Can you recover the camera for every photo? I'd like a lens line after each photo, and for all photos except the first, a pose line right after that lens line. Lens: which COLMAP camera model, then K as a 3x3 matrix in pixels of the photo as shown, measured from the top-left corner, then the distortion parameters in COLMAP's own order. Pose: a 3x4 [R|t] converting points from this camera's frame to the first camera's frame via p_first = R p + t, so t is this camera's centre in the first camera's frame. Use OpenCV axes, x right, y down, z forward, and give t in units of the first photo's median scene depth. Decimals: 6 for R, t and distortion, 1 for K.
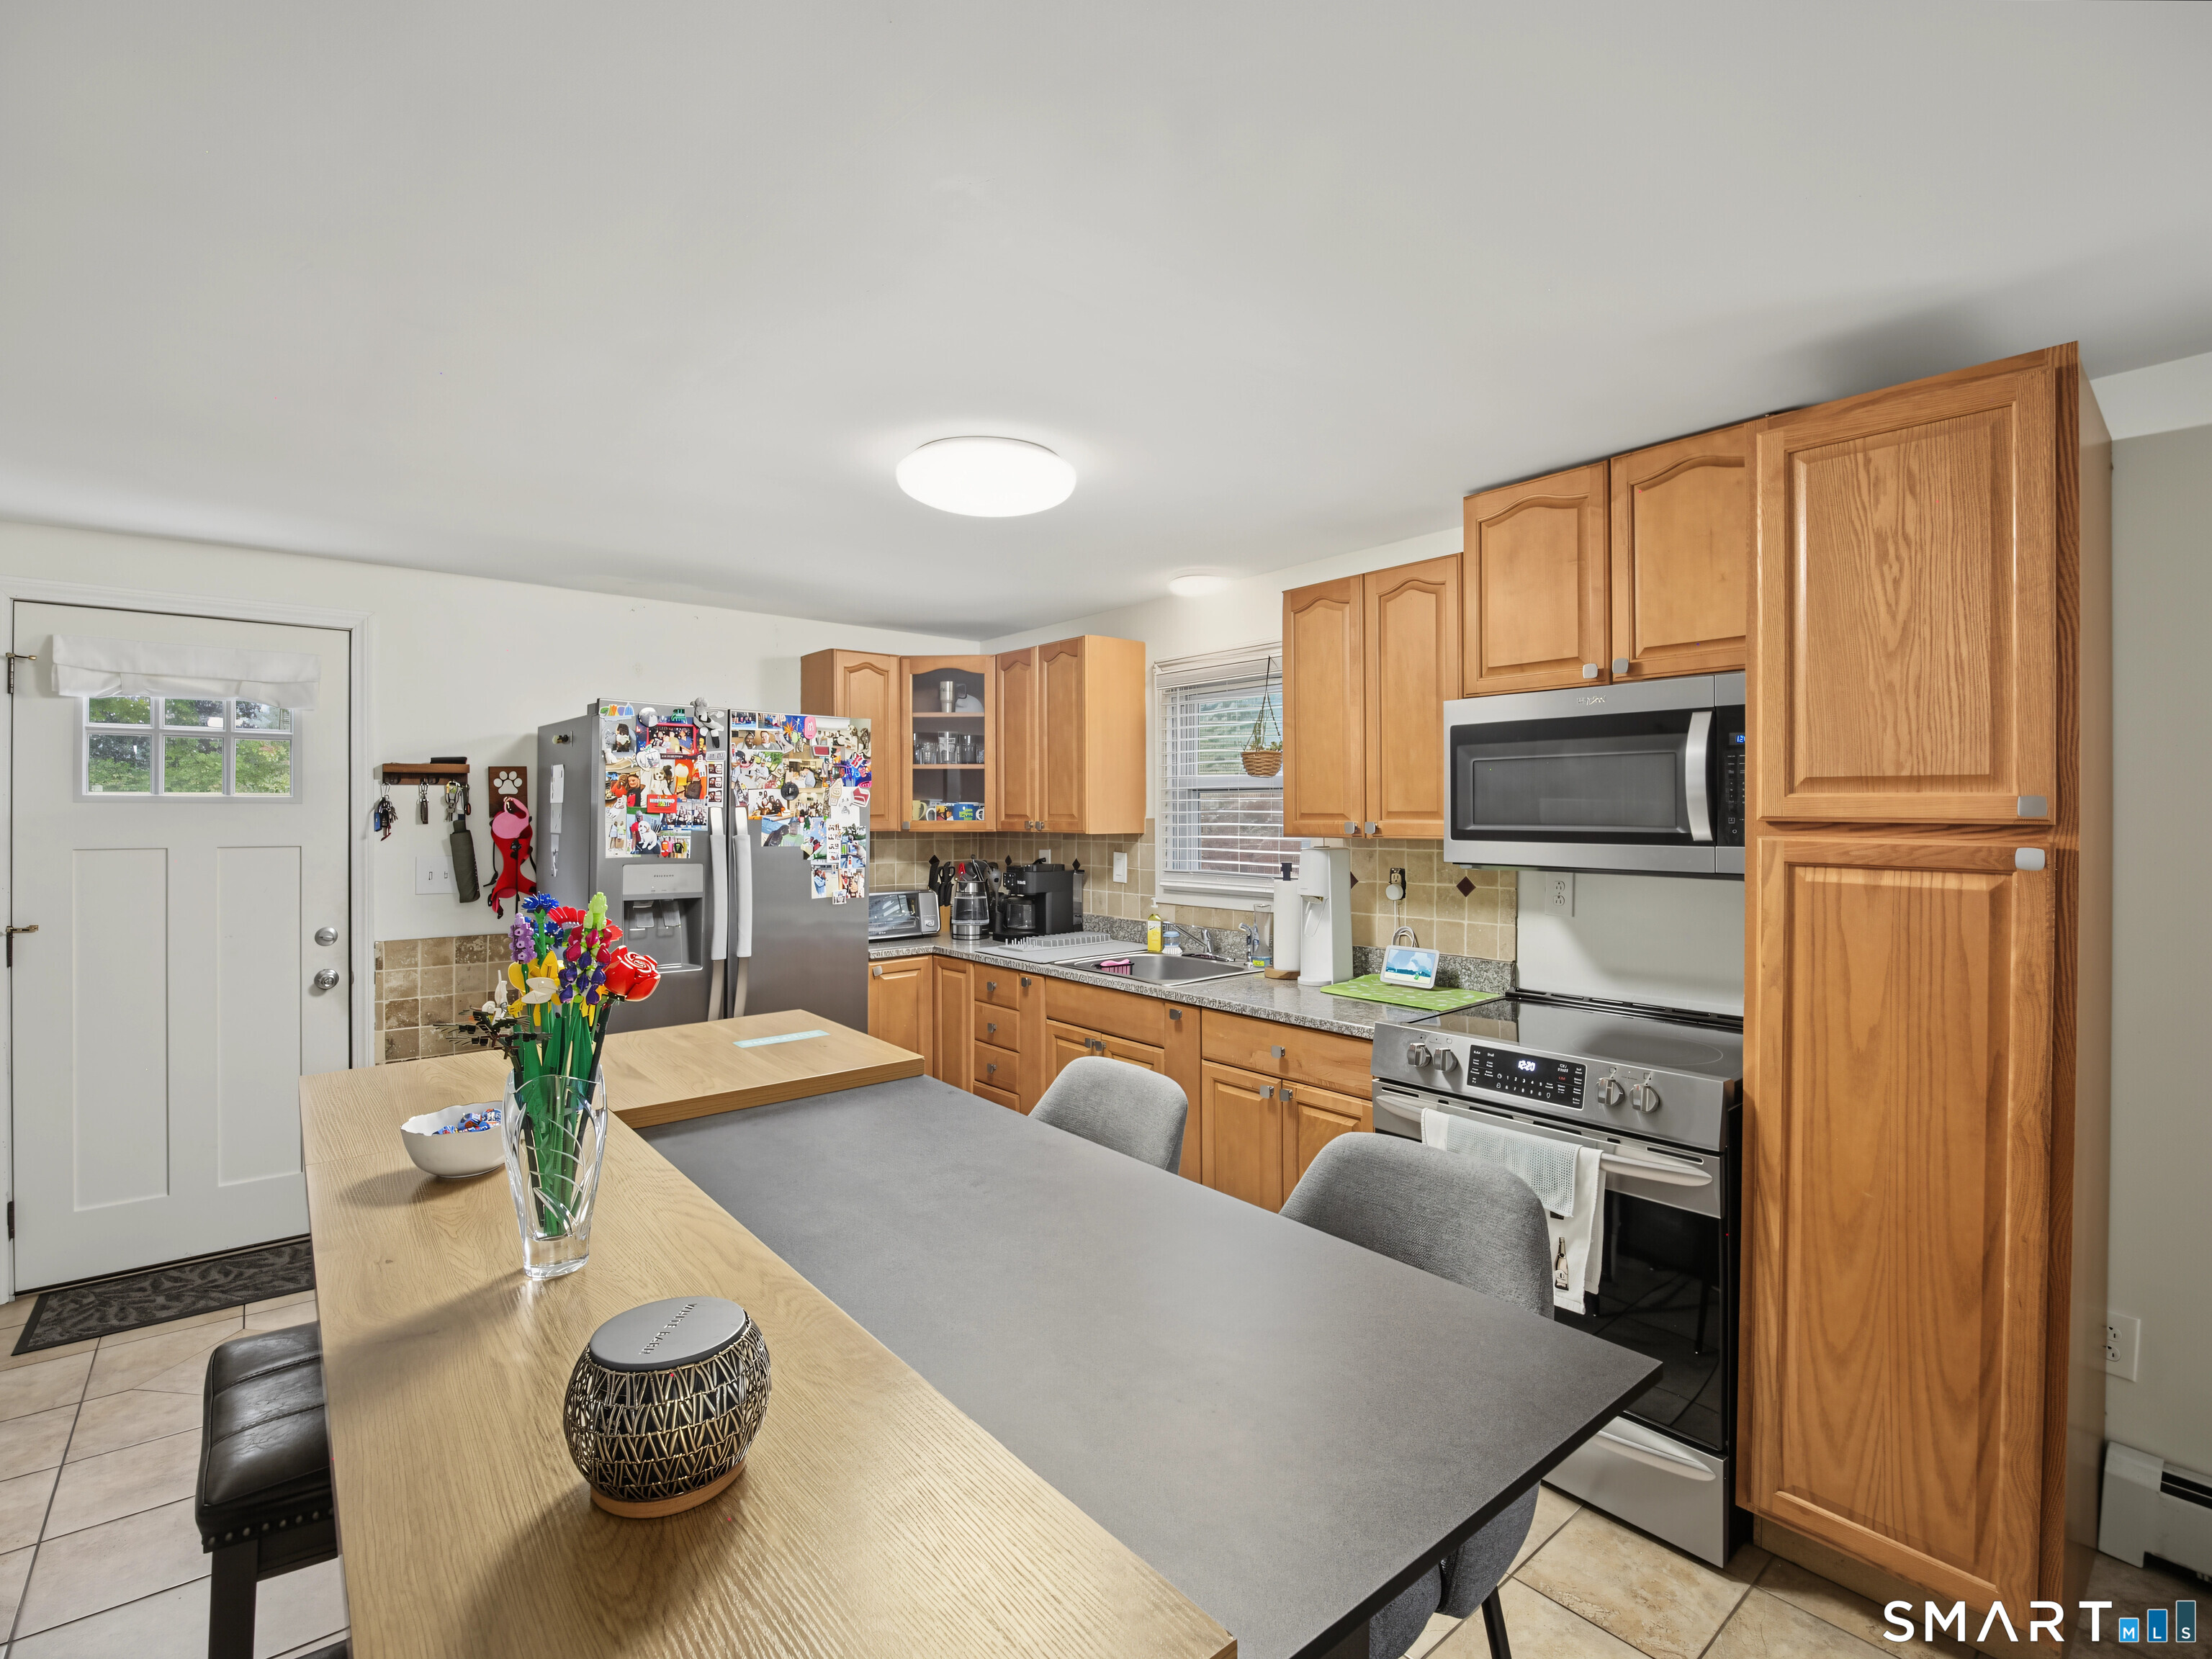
lens RADIAL K [[1025.7, 0, 1107.6], [0, 1025.7, 801.9], [0, 0, 1]] dist [-0.021305, 0.000900]
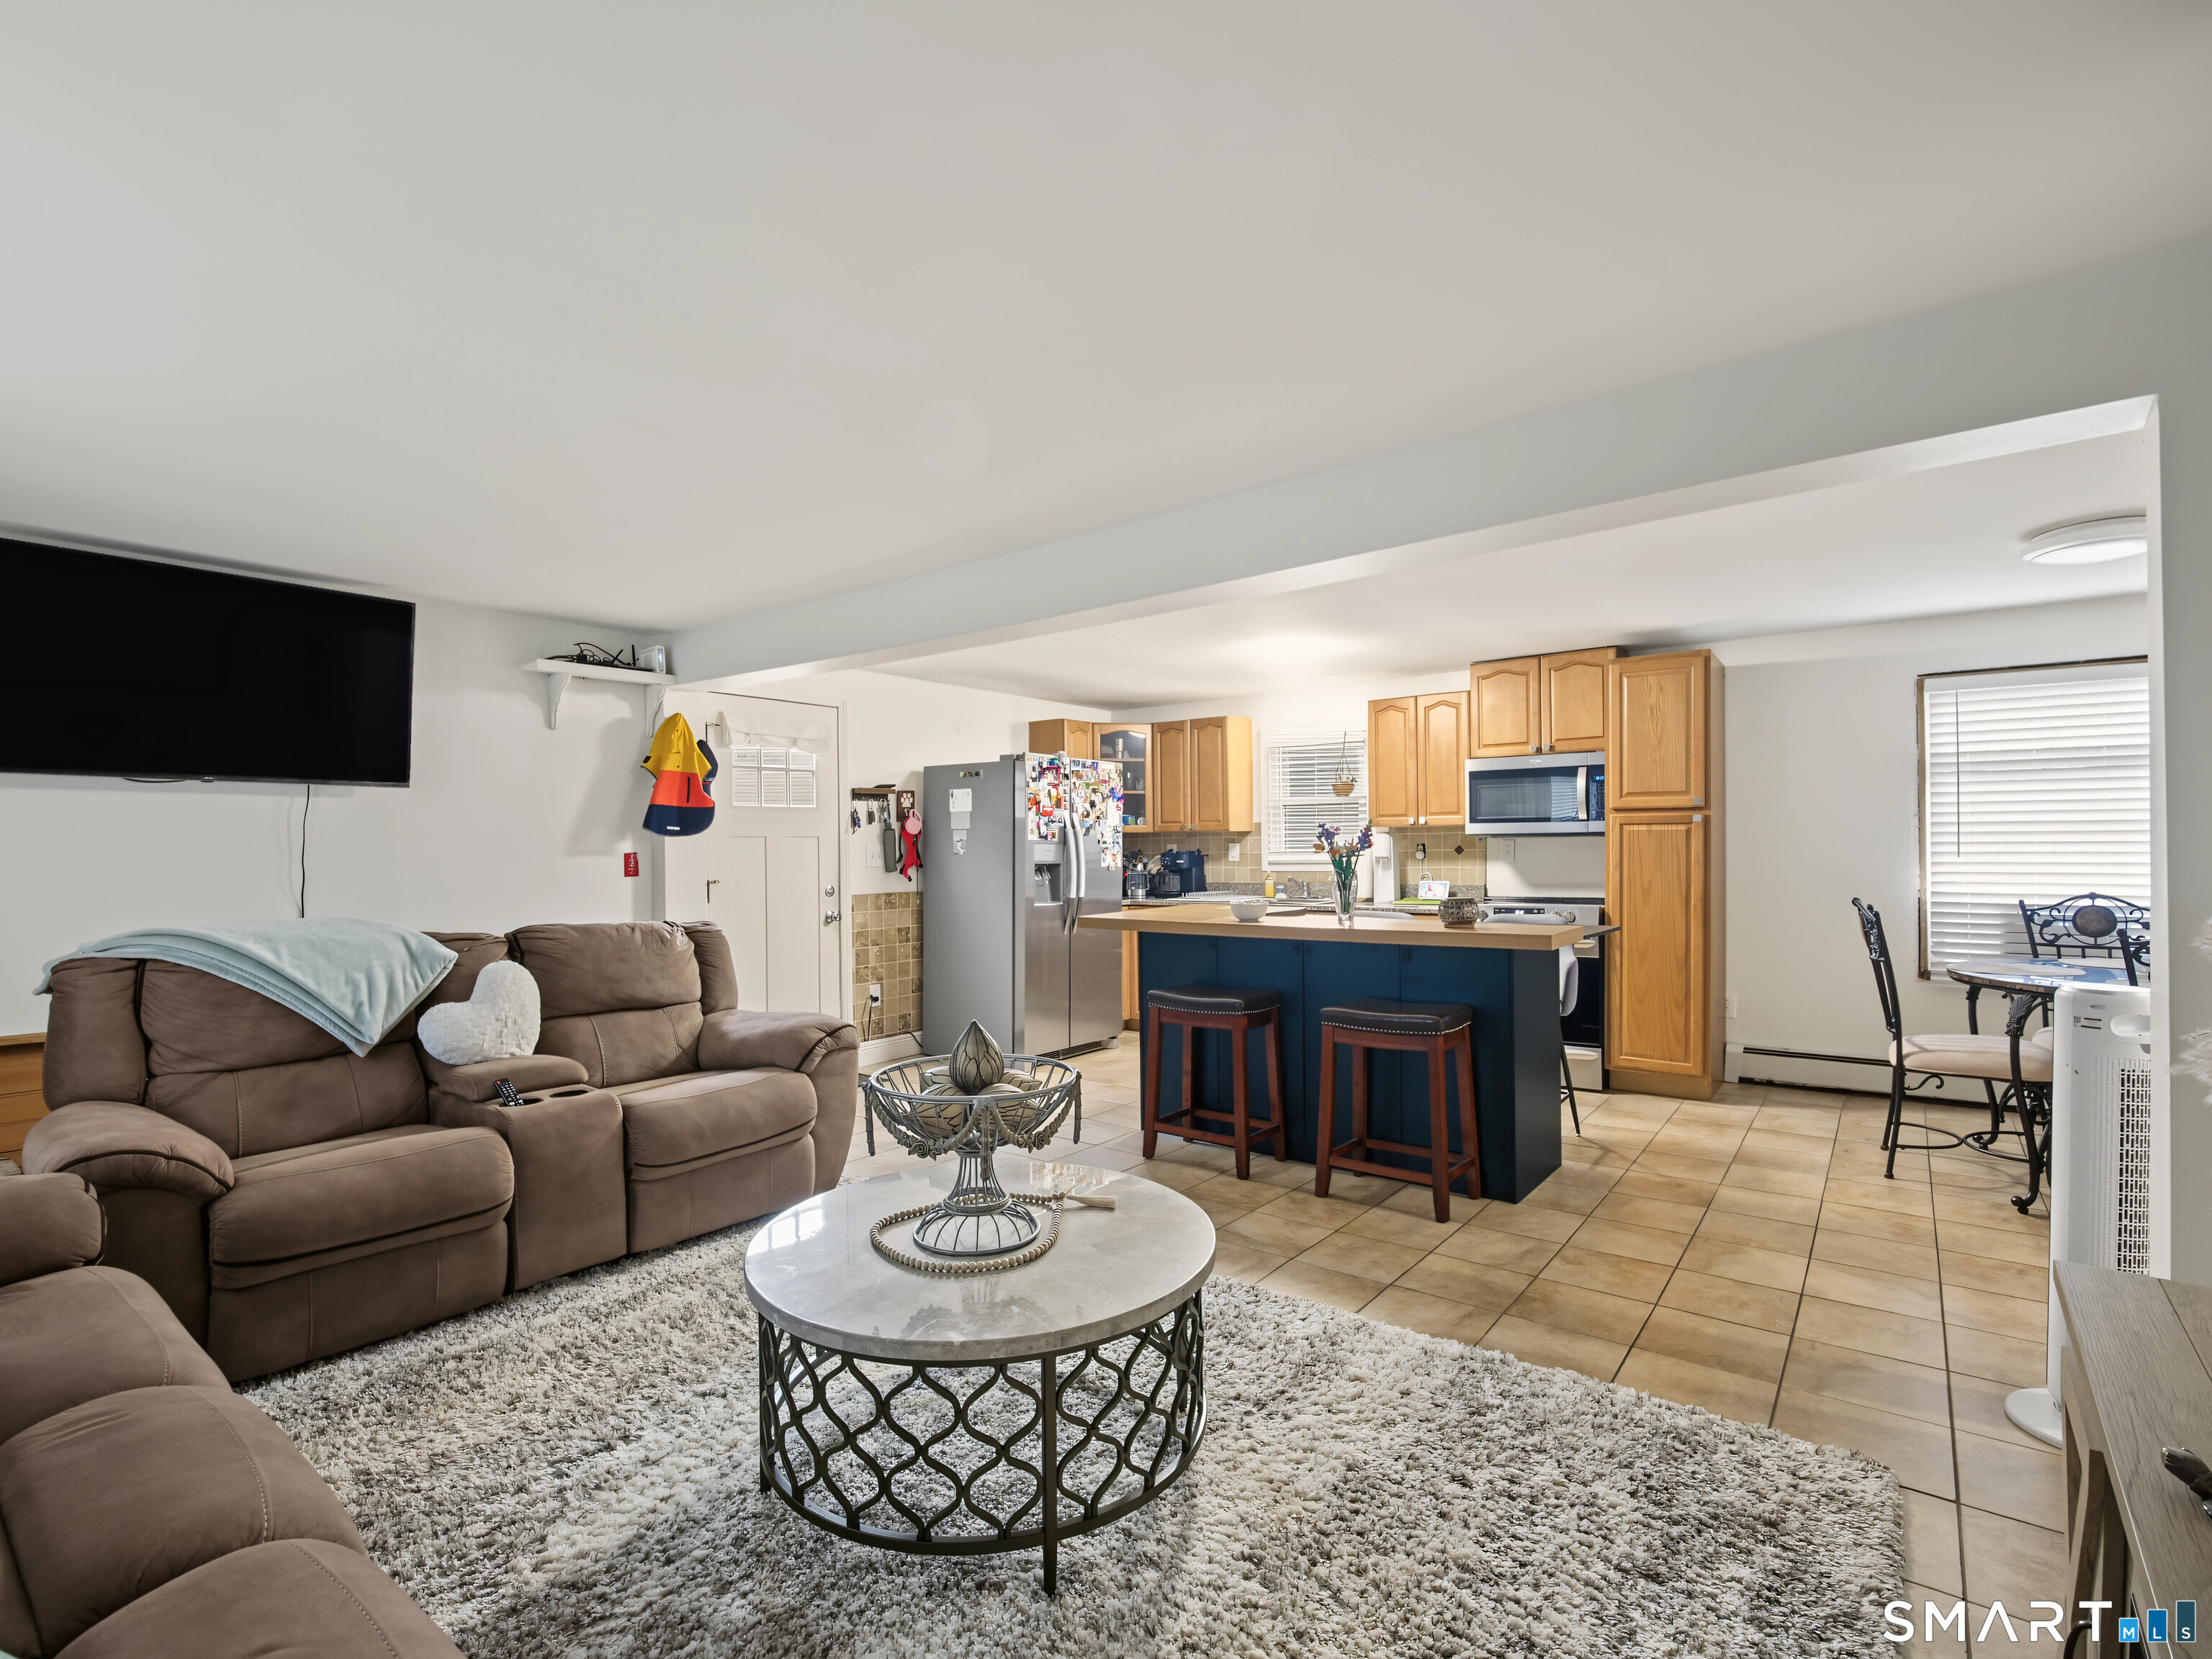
lens RADIAL K [[1025.7, 0, 1112.5], [0, 1025.7, 837.2], [0, 0, 1]] dist [-0.021305, 0.000900]
pose [[0.977042, -0.006487, 0.212947, -0.708150], [0.006647, 0.999978, -0.000035, 0.049557], [-0.212942, 0.001449, 0.977064, -0.787025]]
